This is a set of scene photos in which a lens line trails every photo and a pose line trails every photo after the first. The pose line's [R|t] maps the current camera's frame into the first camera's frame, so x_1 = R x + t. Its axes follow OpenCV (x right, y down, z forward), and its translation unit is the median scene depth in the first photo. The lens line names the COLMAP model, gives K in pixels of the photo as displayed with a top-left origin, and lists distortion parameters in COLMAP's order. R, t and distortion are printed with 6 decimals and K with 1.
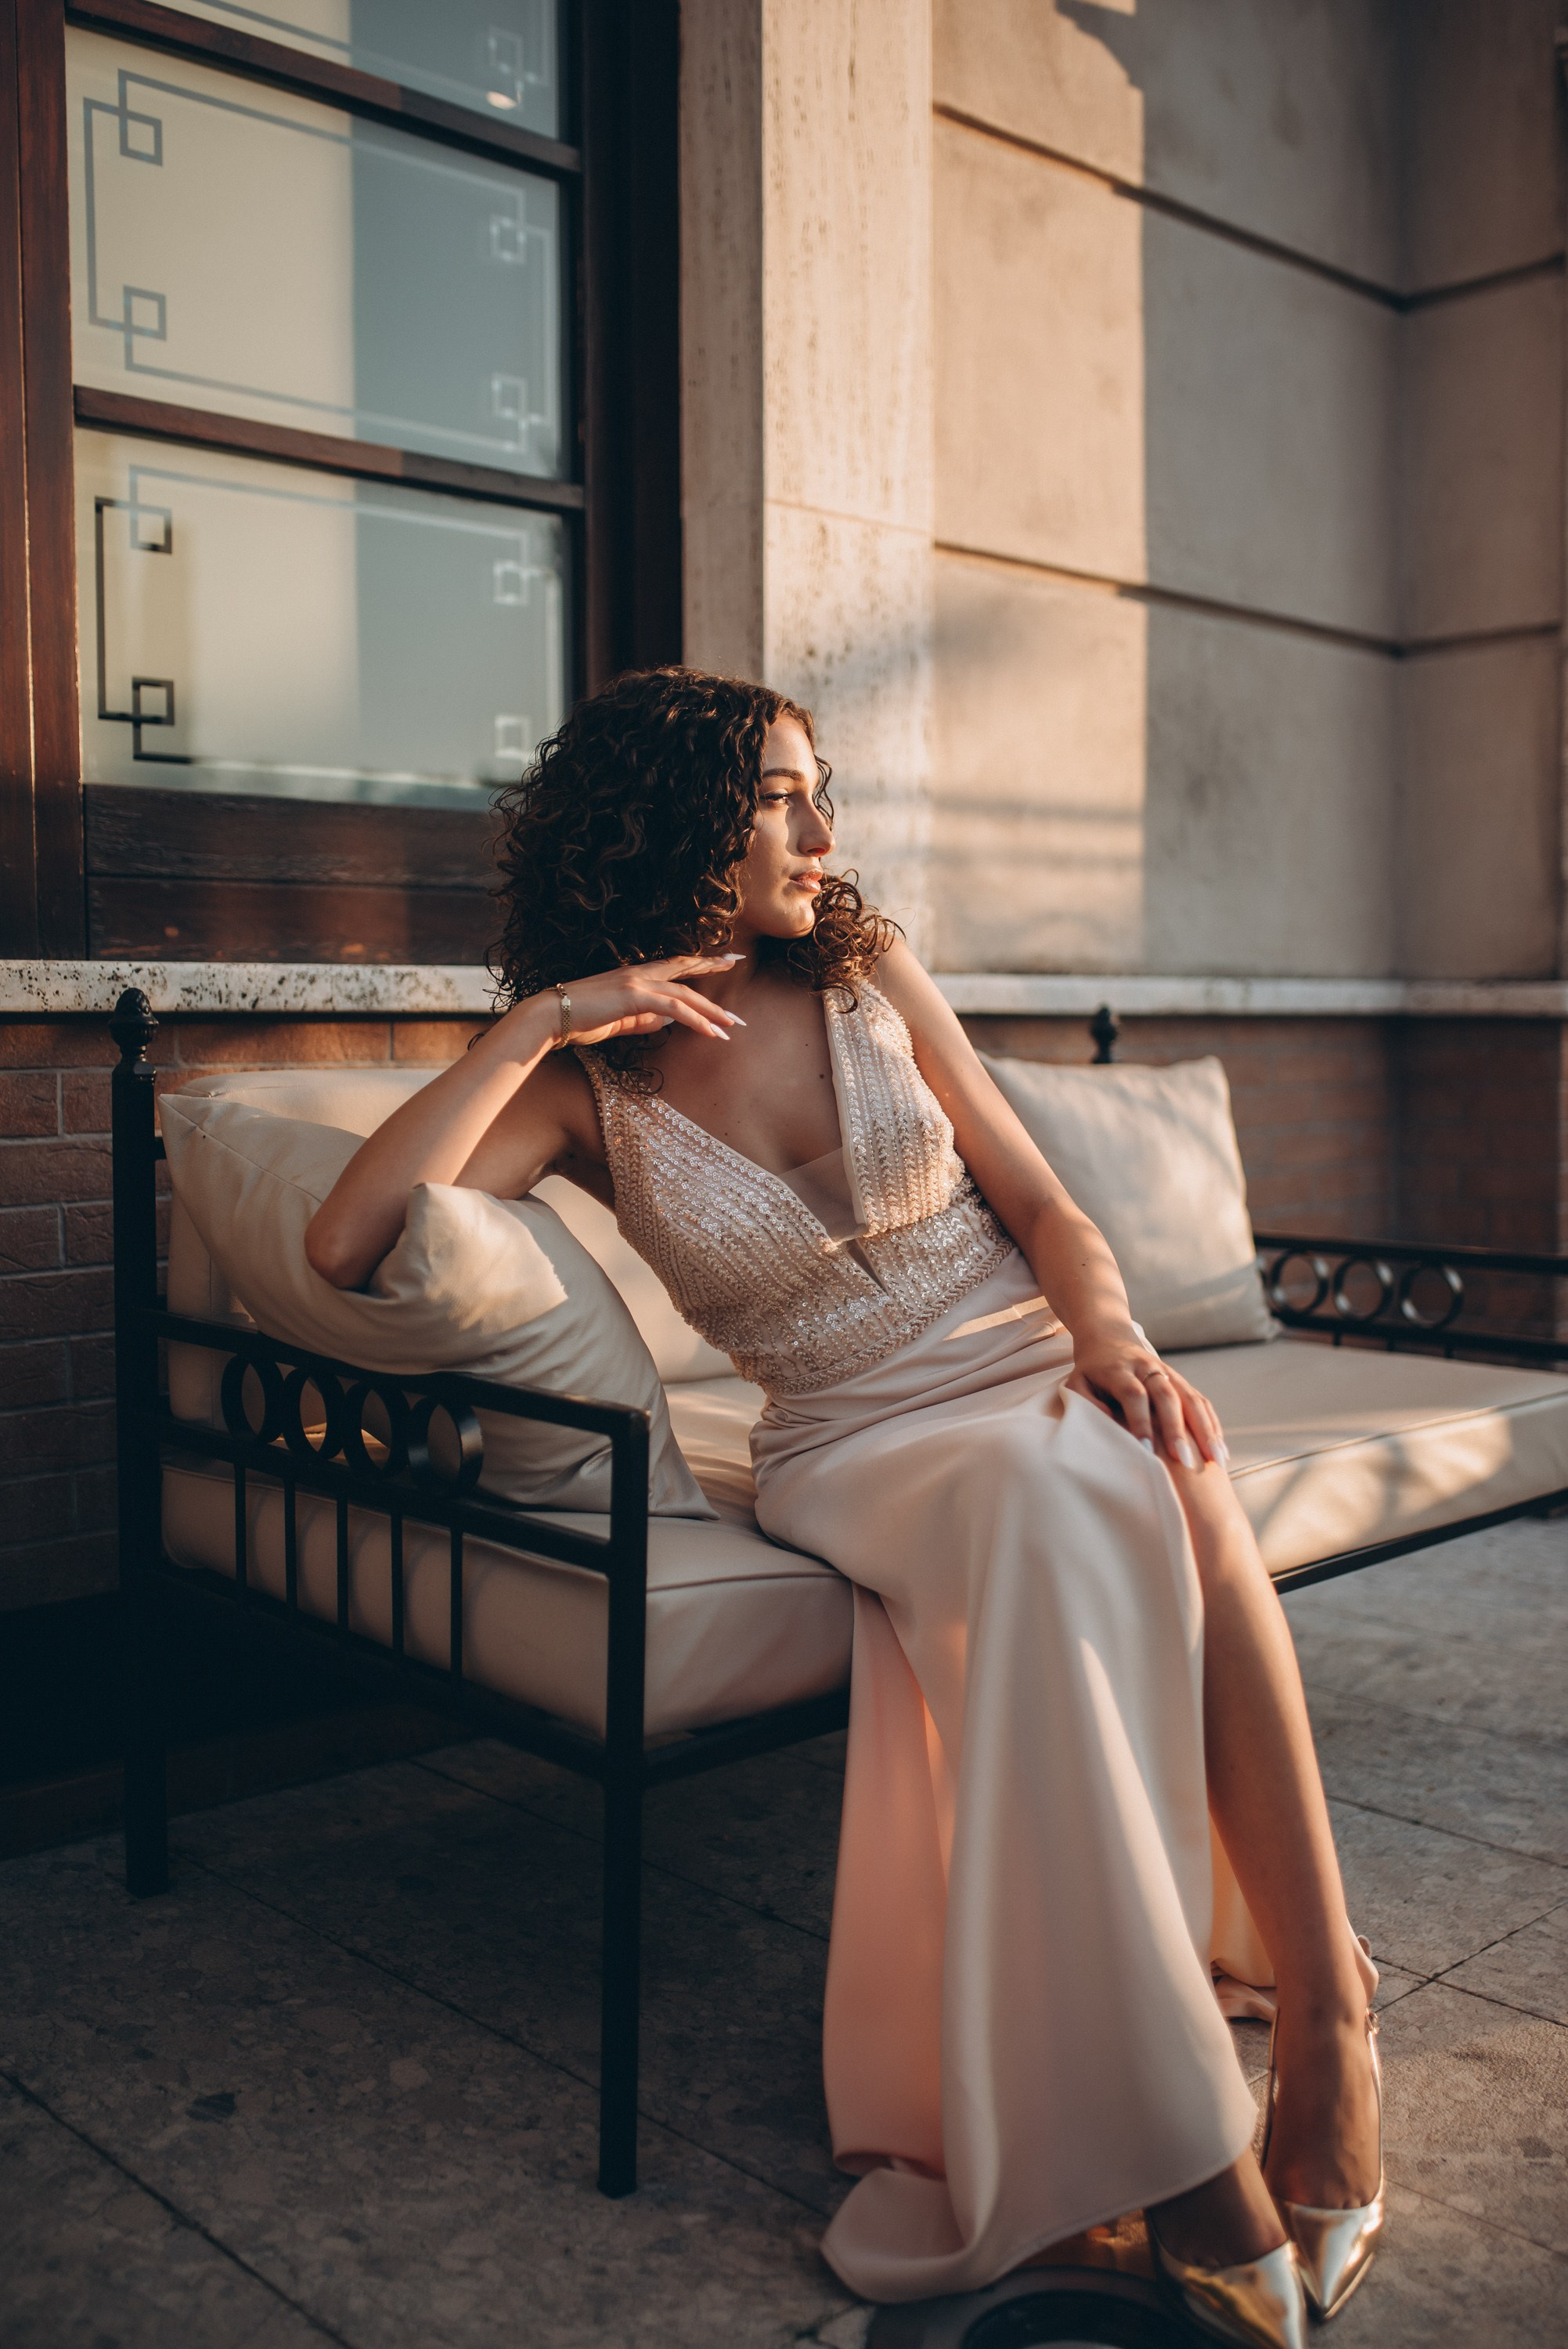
lens RADIAL K [[2246.7, 0, 784.0], [0, 2246.7, 1174.5], [0, 0, 1]] dist [-0.039705, 0.031984]
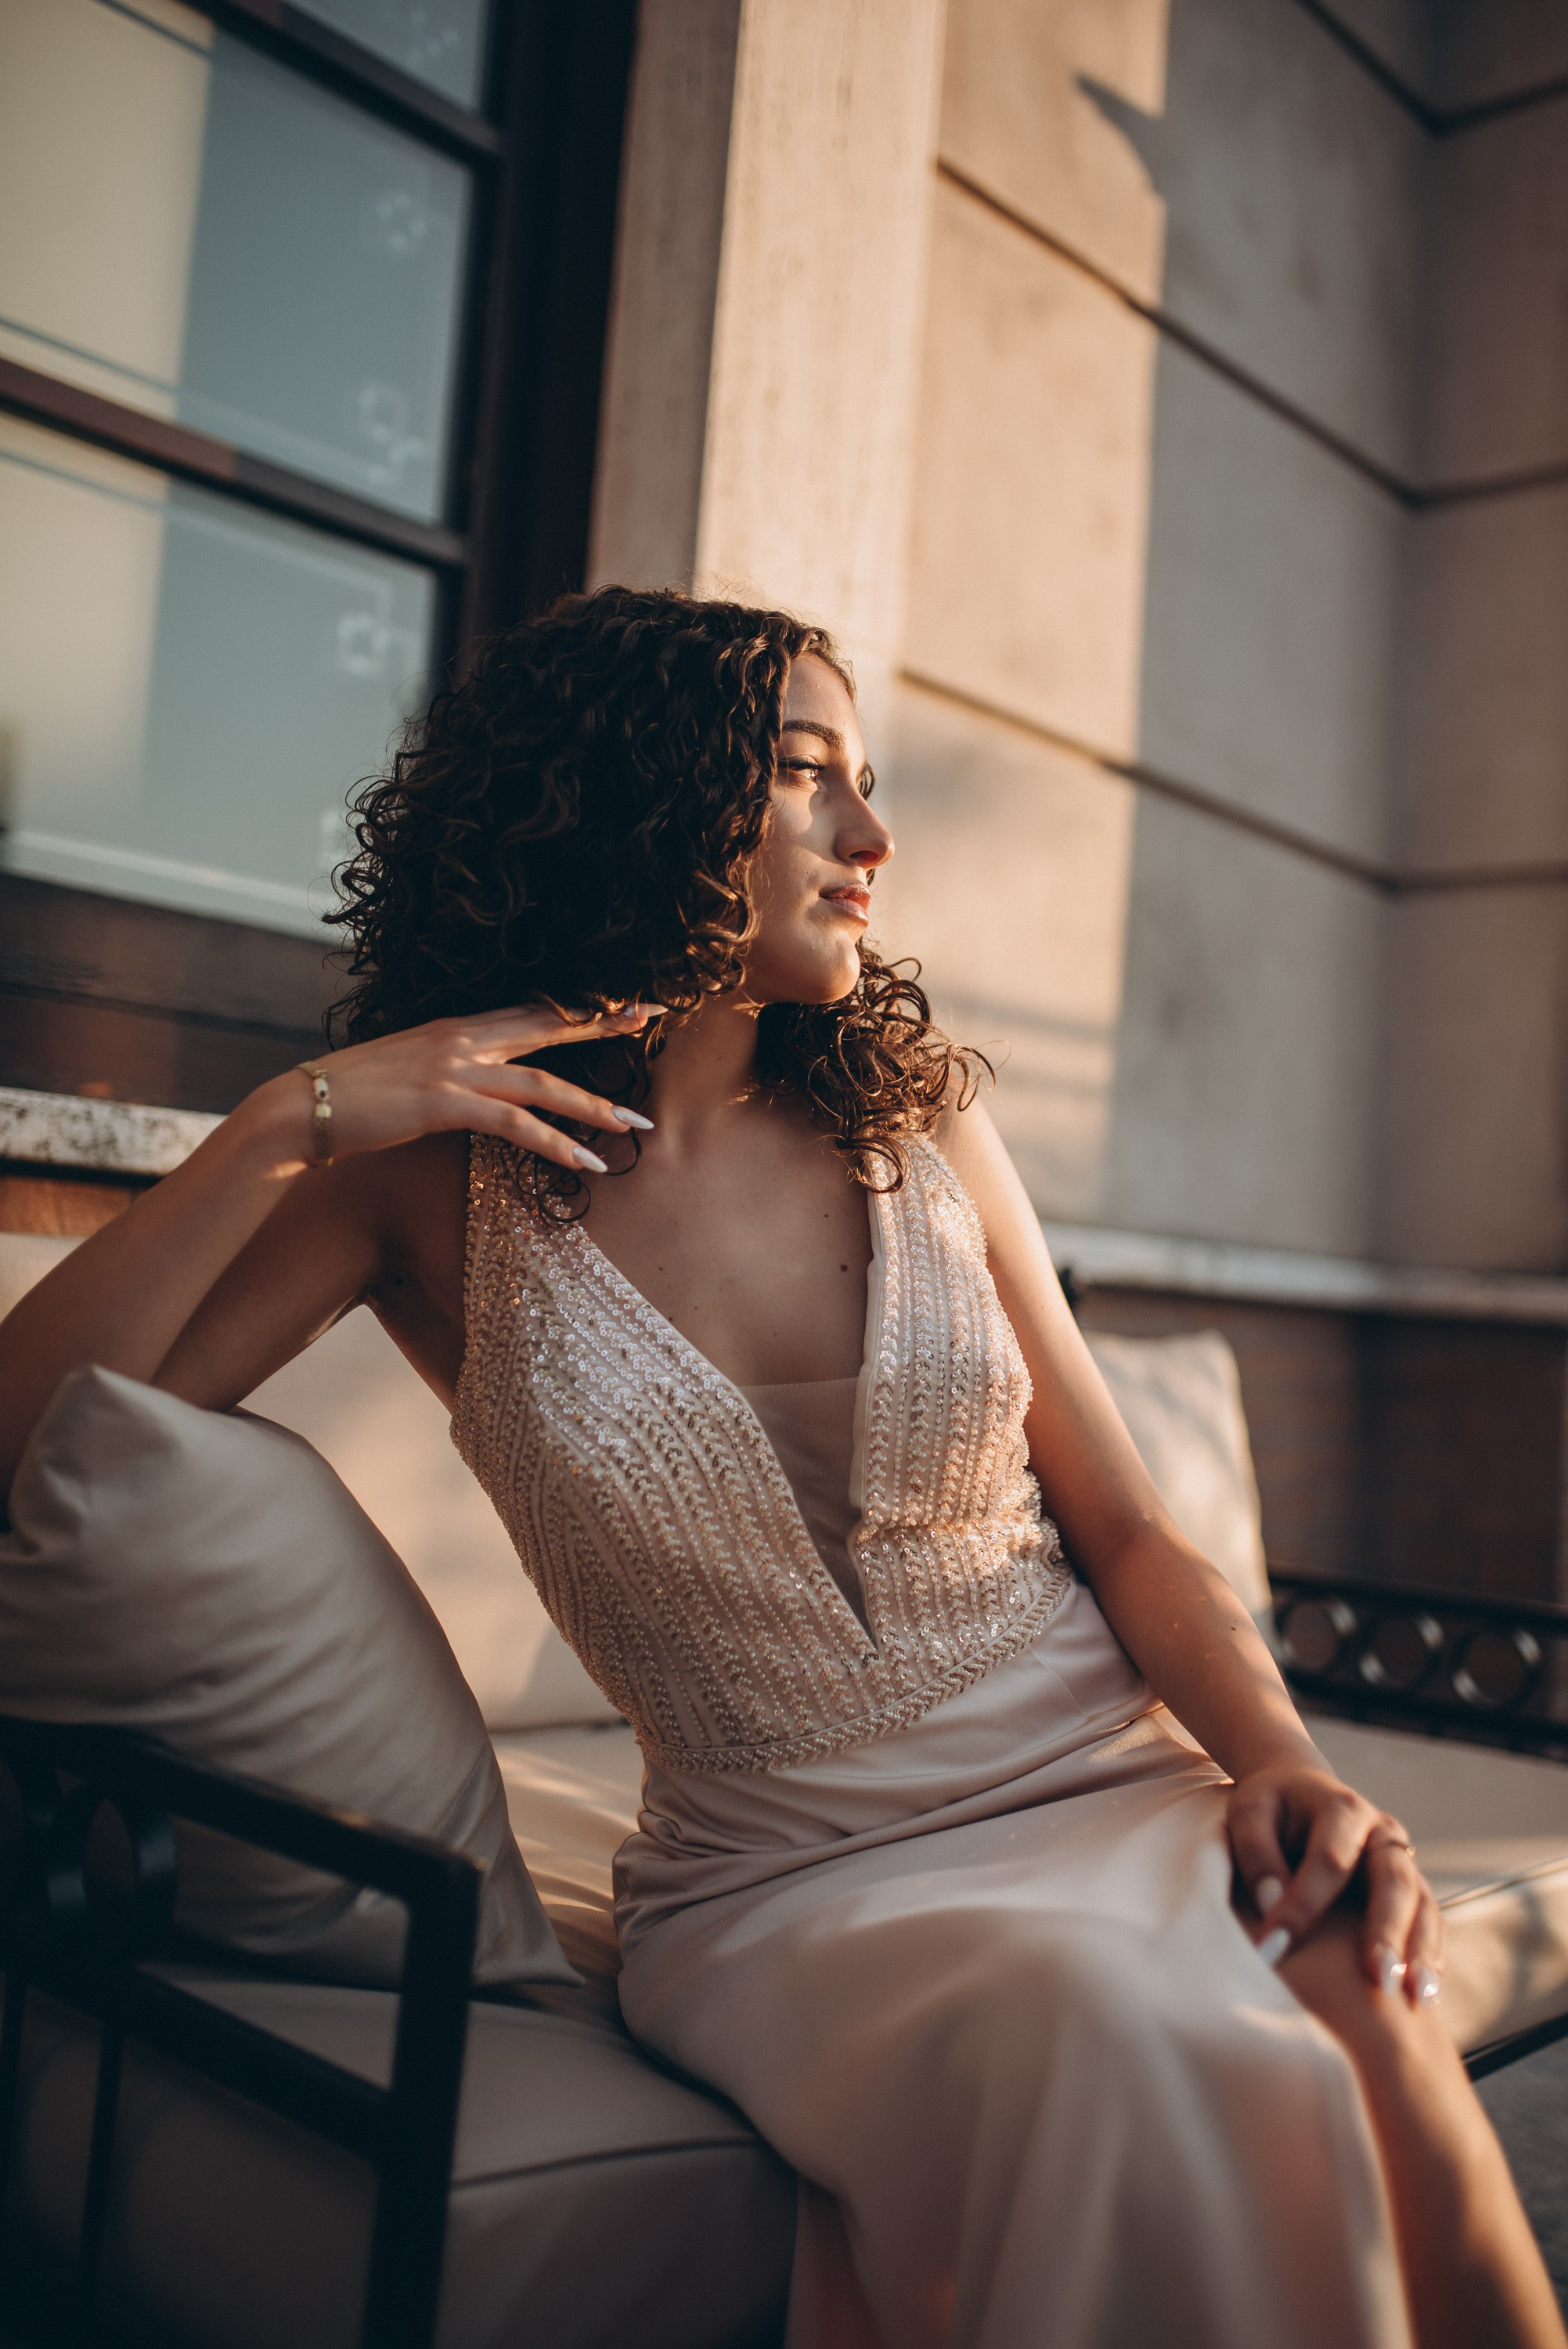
lens RADIAL K [[2305.5, 0, 784.0], [0, 2305.5, 1174.5], [0, 0, 1]] dist [-0.081572, -0.001879]
pose [[0.993752, 0.080872, 0.076925, -0.023740], [-0.070714, 0.989421, -0.126672, 0.004157], [-0.086355, 0.120440, 0.988957, 0.234010]]
